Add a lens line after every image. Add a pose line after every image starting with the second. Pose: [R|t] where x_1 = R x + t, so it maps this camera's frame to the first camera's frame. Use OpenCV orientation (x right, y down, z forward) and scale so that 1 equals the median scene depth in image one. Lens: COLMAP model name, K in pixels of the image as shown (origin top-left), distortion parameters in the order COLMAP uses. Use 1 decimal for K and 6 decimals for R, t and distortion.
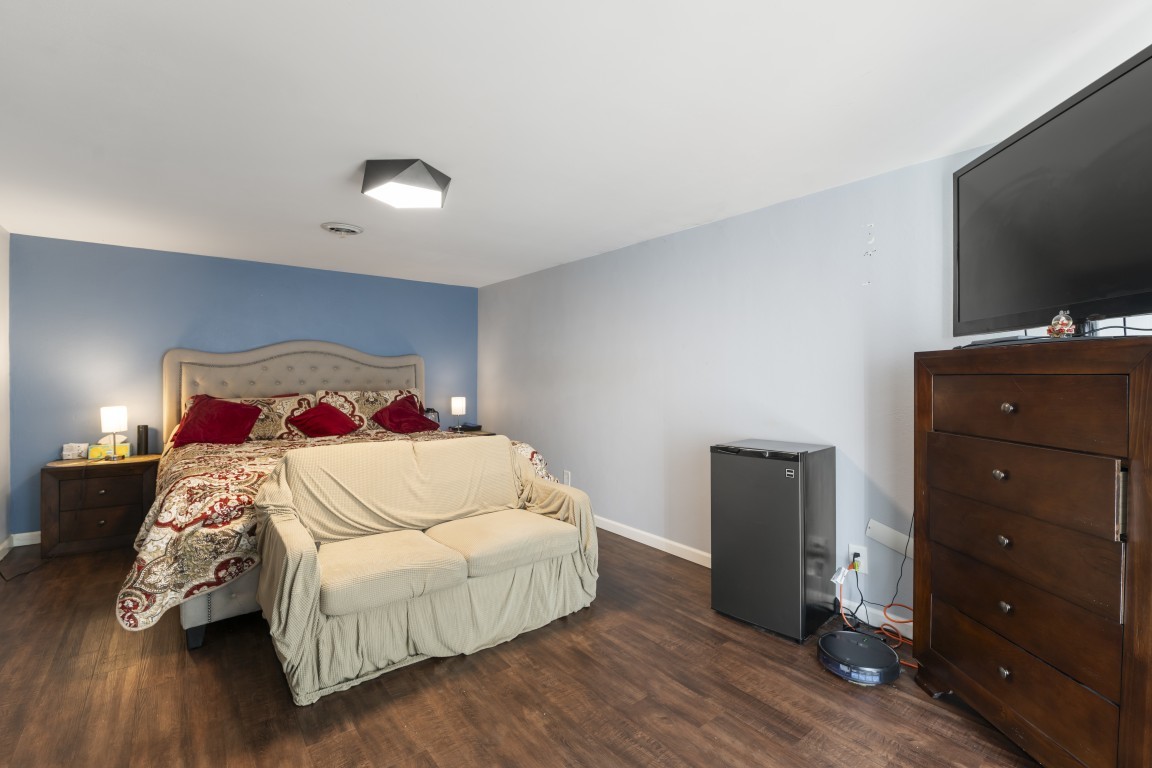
lens RADIAL K [[505.2, 0, 578.7], [0, 505.2, 382.2], [0, 0, 1]] dist [-0.001065, -0.010179]
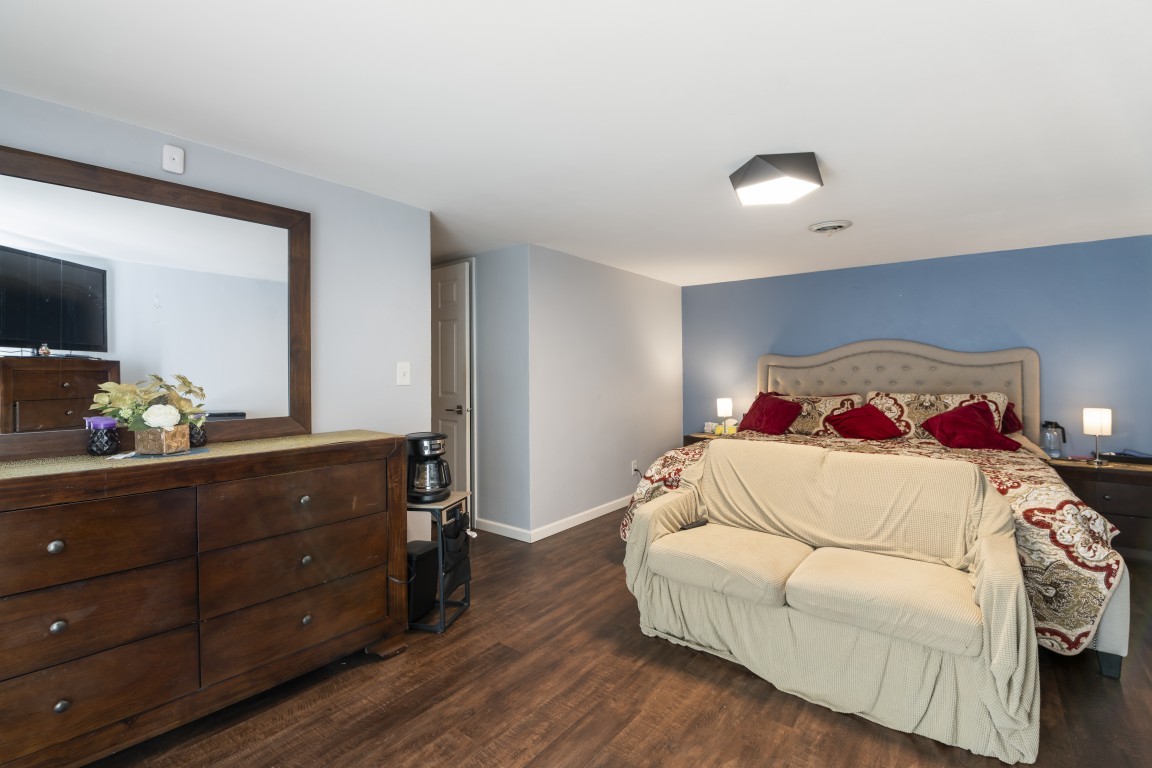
lens RADIAL K [[505.2, 0, 578.7], [0, 505.2, 382.2], [0, 0, 1]] dist [-0.001065, -0.010179]
pose [[0.247737, 0.011969, -0.968753, 0.310222], [-0.011070, 0.999893, 0.009523, -0.004759], [0.968764, 0.008365, 0.247843, 0.242937]]
